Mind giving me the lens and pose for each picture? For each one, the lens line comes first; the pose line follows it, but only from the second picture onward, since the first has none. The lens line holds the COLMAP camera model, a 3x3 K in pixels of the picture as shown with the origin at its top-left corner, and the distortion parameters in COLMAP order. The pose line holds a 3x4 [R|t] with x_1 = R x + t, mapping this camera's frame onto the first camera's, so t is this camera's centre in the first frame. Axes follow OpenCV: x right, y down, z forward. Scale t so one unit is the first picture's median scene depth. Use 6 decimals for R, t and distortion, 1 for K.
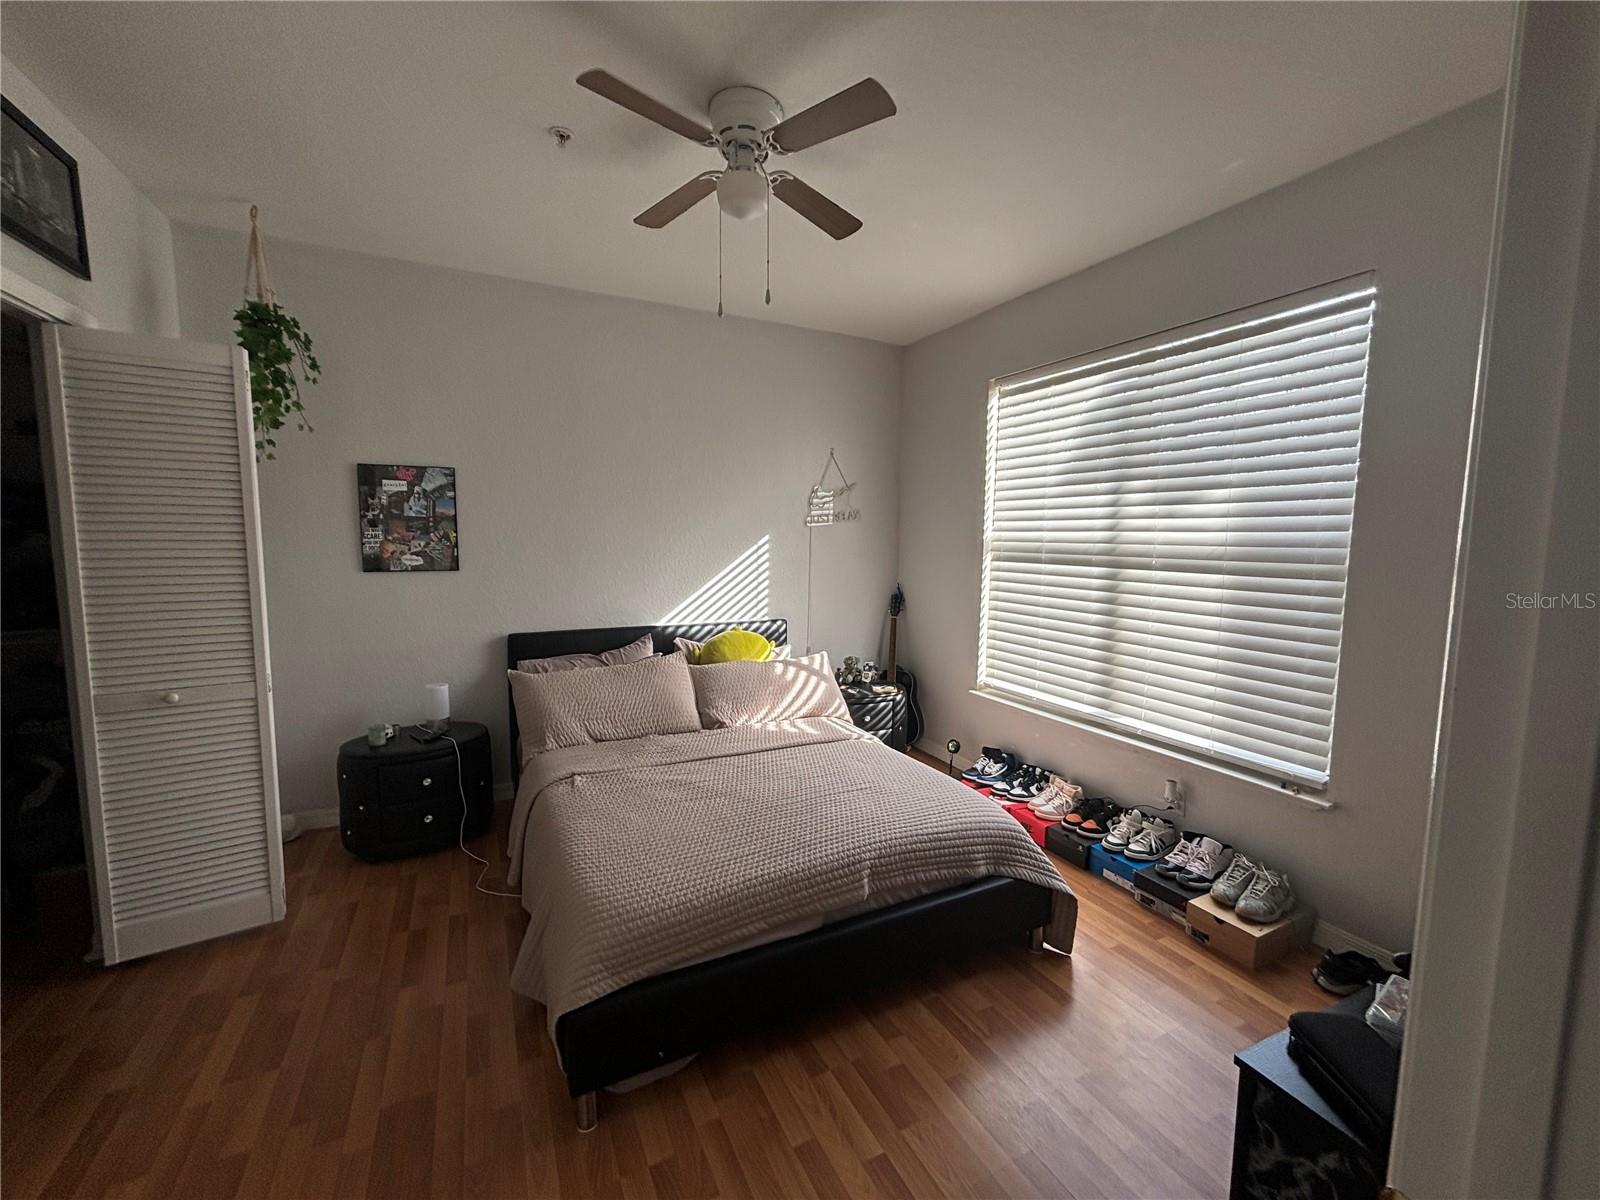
lens RADIAL K [[647.5, 0, 801.7], [0, 647.5, 590.0], [0, 0, 1]] dist [-0.003327, -0.000432]
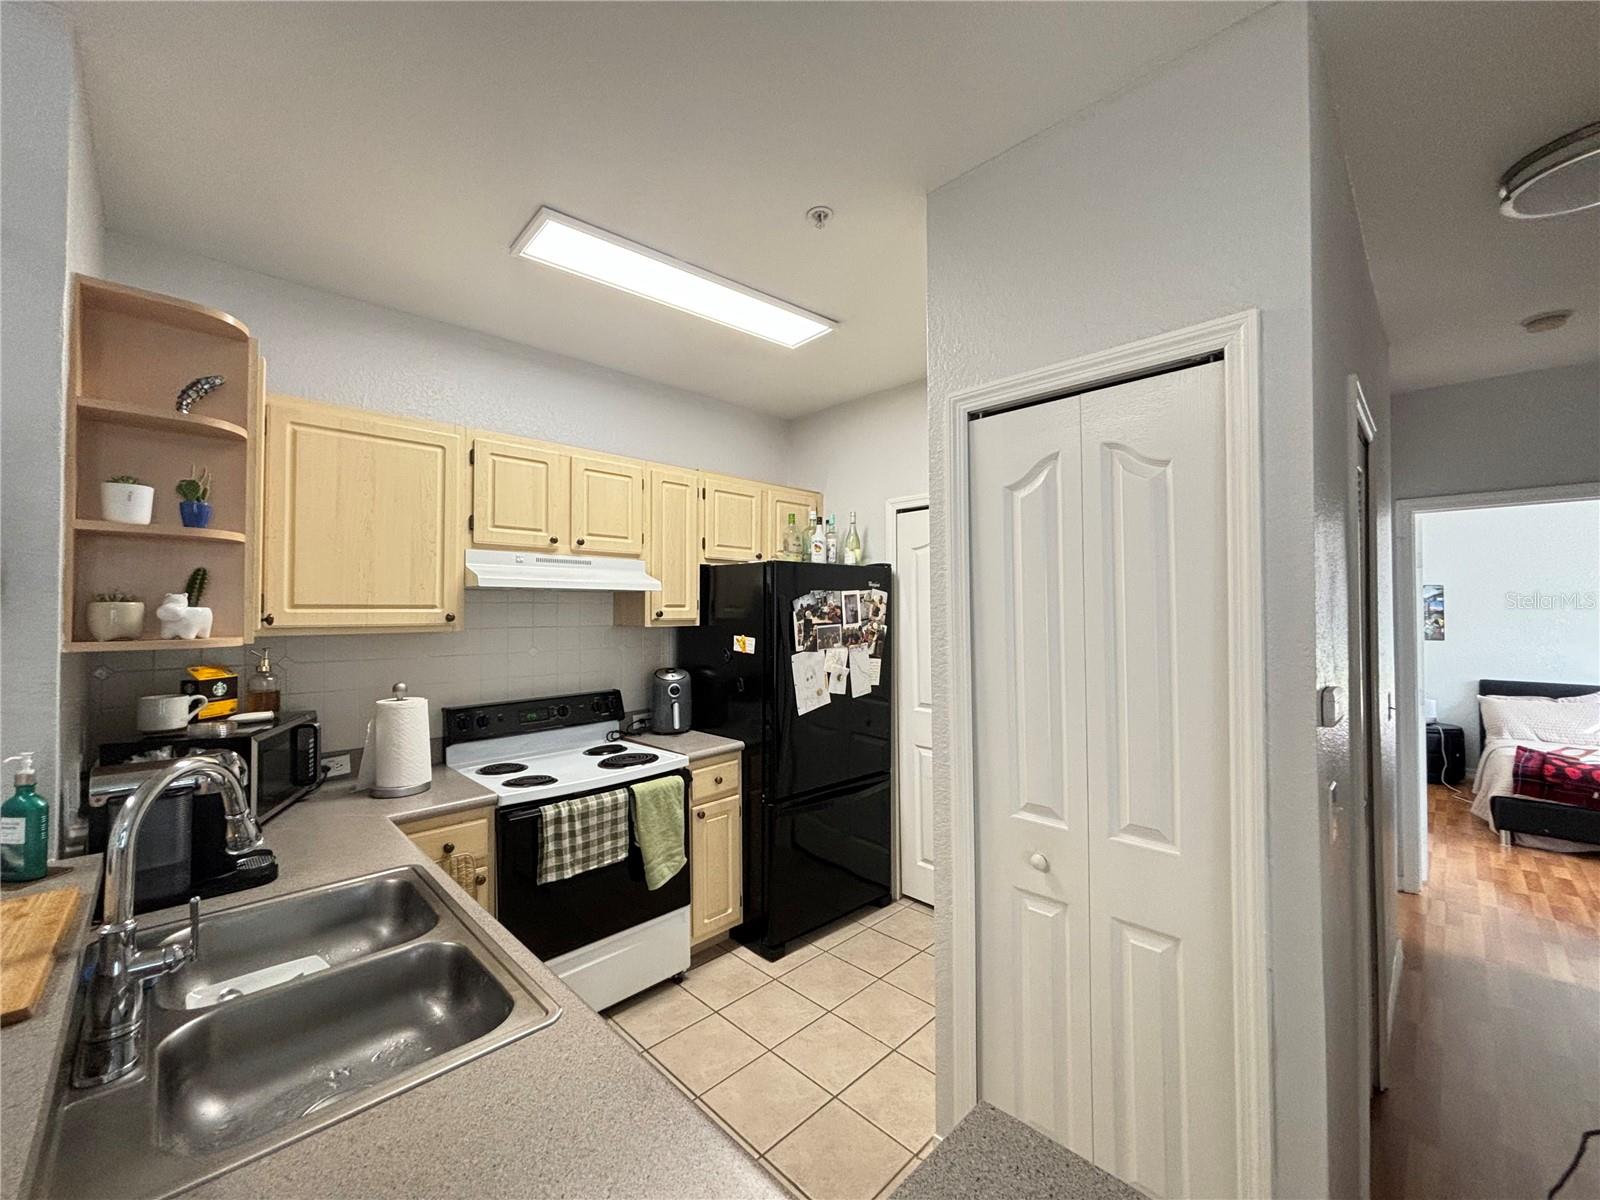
lens RADIAL K [[647.5, 0, 800.5], [0, 647.5, 592.2], [0, 0, 1]] dist [-0.003327, -0.000432]
pose [[0.305038, -0.038930, -0.951544, 0.668353], [-0.090067, 0.993506, -0.069519, 0.127394], [0.948072, 0.106909, 0.299551, -1.314315]]
